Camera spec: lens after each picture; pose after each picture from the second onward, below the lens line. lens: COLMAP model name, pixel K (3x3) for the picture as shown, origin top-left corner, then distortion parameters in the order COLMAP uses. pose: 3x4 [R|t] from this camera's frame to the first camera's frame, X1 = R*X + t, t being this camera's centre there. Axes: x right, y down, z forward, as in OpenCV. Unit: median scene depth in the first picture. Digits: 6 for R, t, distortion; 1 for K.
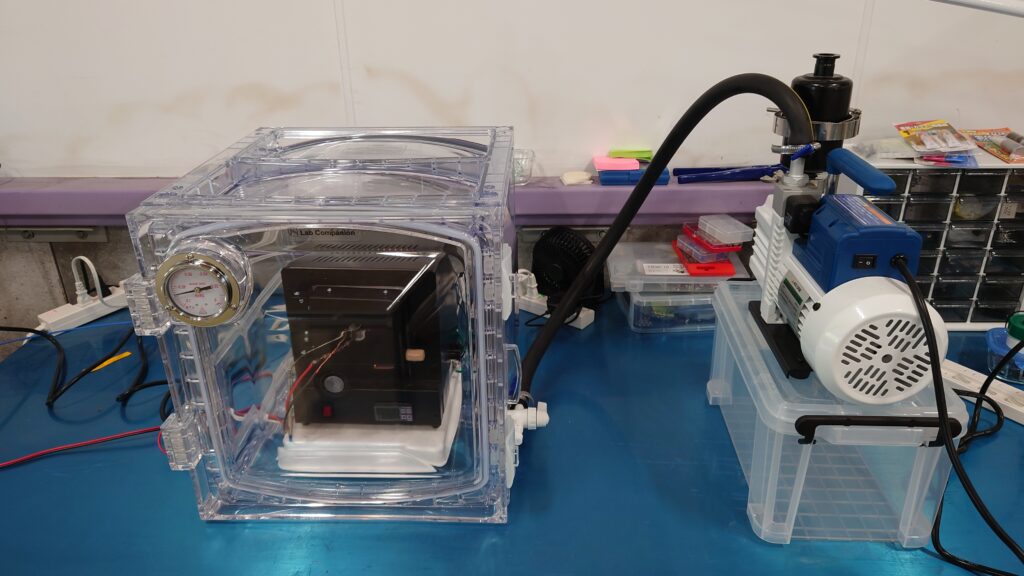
lens RADIAL K [[759.8, 0, 498.7], [0, 759.8, 285.1], [0, 0, 1]] dist [0.130399, -0.146638]
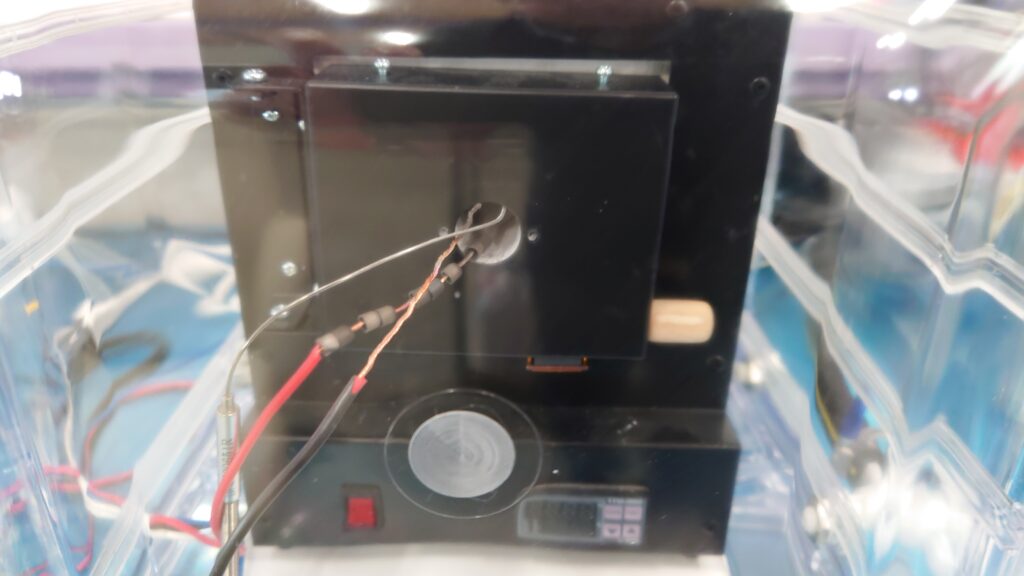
lens RADIAL K [[759.8, 0, 498.7], [0, 759.8, 285.1], [0, 0, 1]] dist [0.130399, -0.146638]
pose [[0.999230, -0.000703, 0.039227, -0.144081], [0.000722, 1.000000, -0.000456, 0.060528], [-0.039226, 0.000484, 0.999230, 0.556376]]
